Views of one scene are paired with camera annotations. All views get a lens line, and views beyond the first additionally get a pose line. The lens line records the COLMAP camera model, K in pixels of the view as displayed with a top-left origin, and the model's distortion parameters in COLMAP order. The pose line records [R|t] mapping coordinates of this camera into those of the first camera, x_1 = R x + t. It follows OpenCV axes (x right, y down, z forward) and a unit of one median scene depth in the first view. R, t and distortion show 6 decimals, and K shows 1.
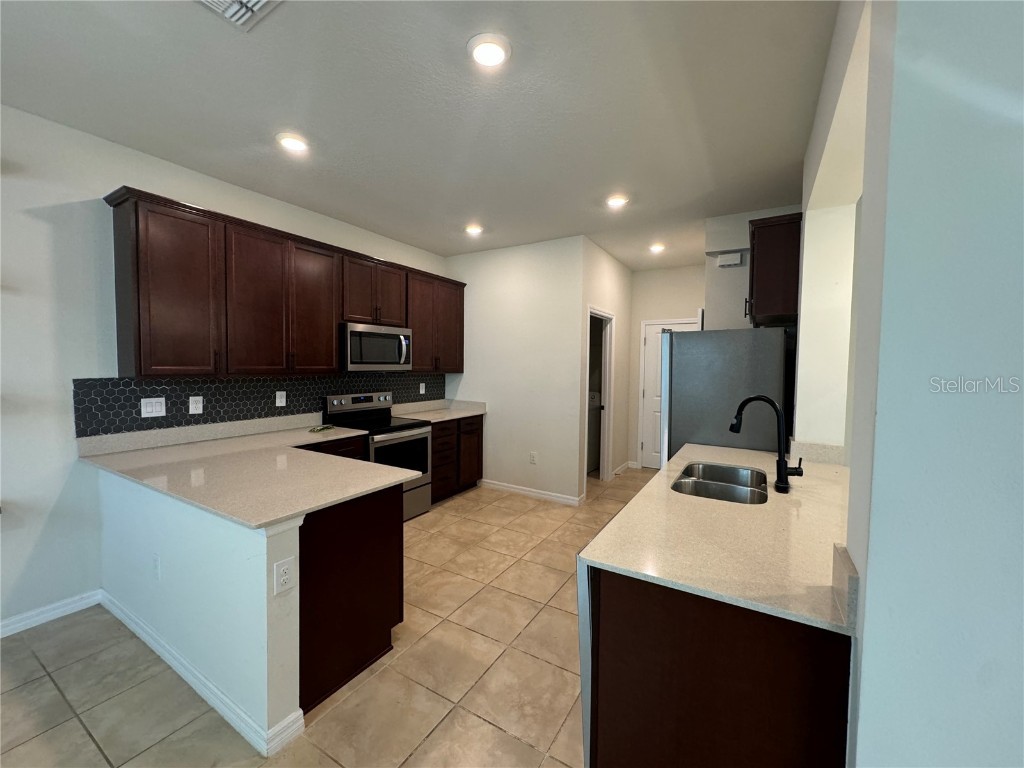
lens RADIAL K [[409.4, 0, 512.2], [0, 409.4, 379.3], [0, 0, 1]] dist [-0.003629, 0.000076]
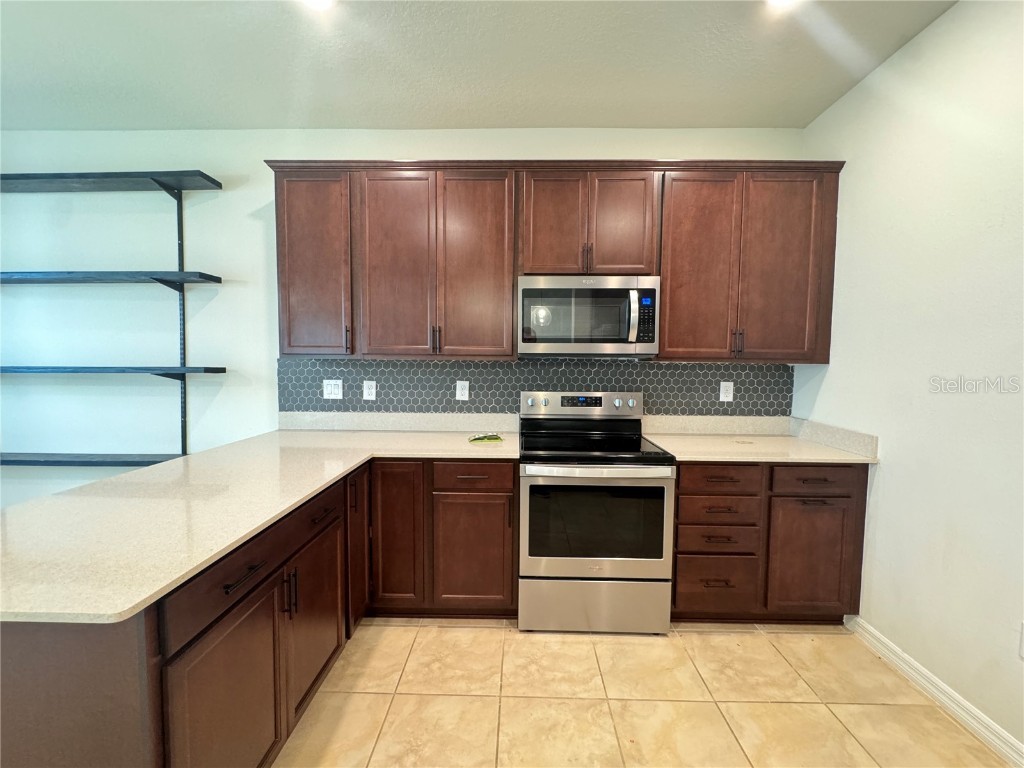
lens RADIAL K [[409.4, 0, 514.6], [0, 409.4, 380.0], [0, 0, 1]] dist [-0.003629, 0.000076]
pose [[0.493553, 0.040620, -0.868766, 0.141205], [-0.034250, 0.999042, 0.027254, 0.003204], [0.869041, 0.016304, 0.494472, 0.647725]]
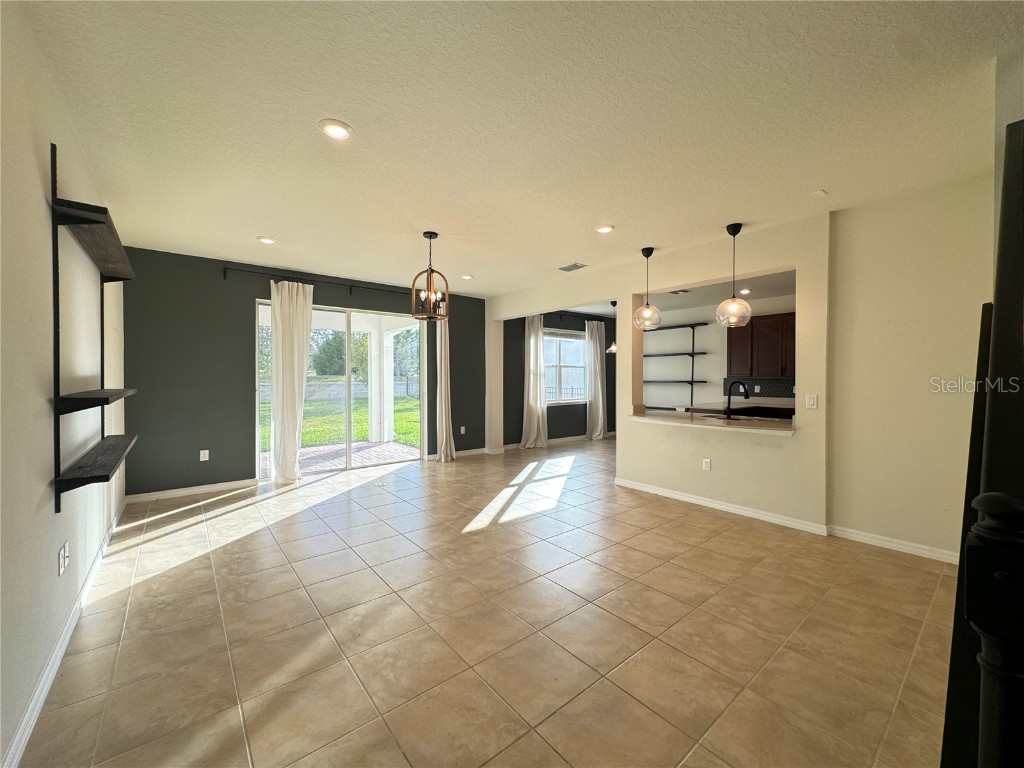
lens RADIAL K [[409.4, 0, 512.0], [0, 409.4, 381.6], [0, 0, 1]] dist [-0.003629, 0.000076]
pose [[-0.352566, 0.000753, -0.935787, 1.717283], [-0.035771, 0.999258, 0.014281, 0.027294], [0.935103, 0.038509, -0.352277, 0.357418]]
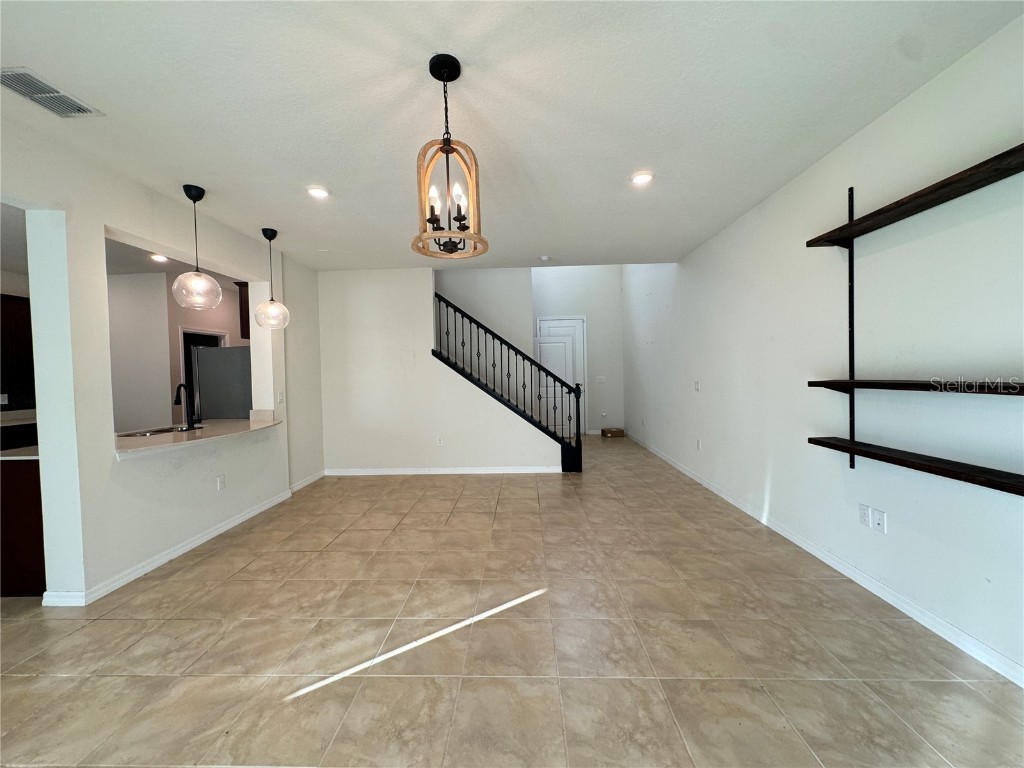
lens RADIAL K [[409.4, 0, 509.3], [0, 409.4, 382.8], [0, 0, 1]] dist [-0.003629, 0.000076]
pose [[0.882126, -0.040675, 0.469254, 0.577380], [0.045436, 0.998967, 0.001178, 0.052111], [-0.468817, 0.020282, 0.883062, -0.730587]]
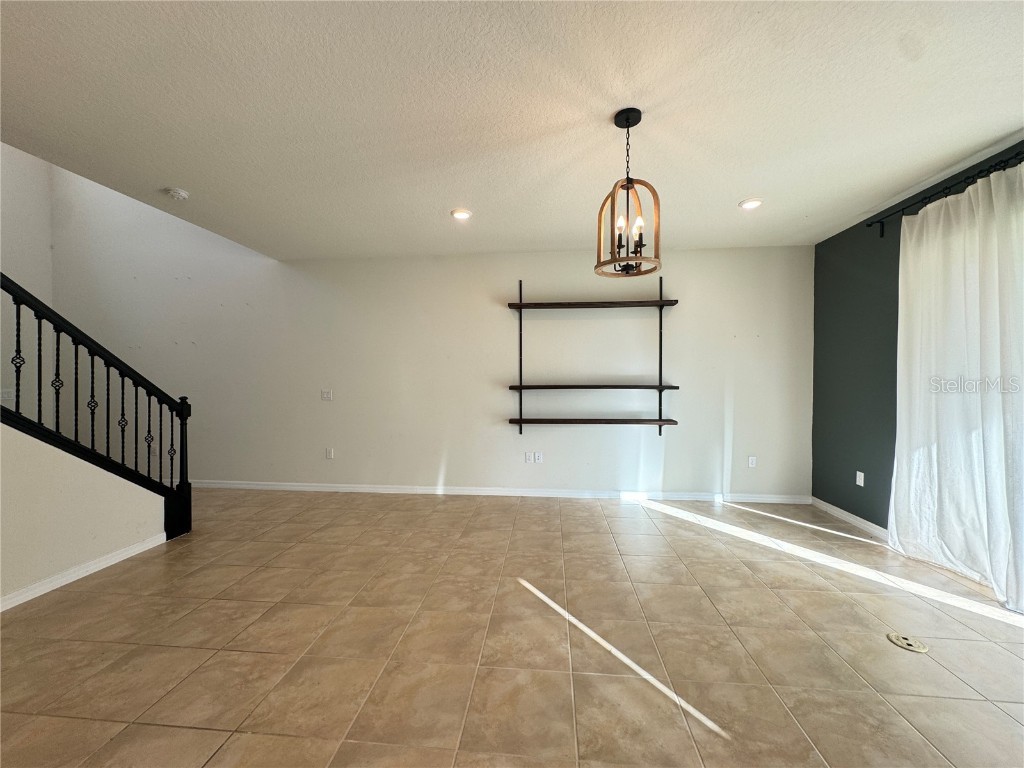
lens RADIAL K [[409.4, 0, 512.9], [0, 409.4, 376.6], [0, 0, 1]] dist [-0.003629, 0.000076]
pose [[-0.420379, -0.006719, 0.907324, 0.272698], [0.027650, 0.999413, 0.020212, 0.021369], [-0.906927, 0.033584, -0.419947, 0.175333]]
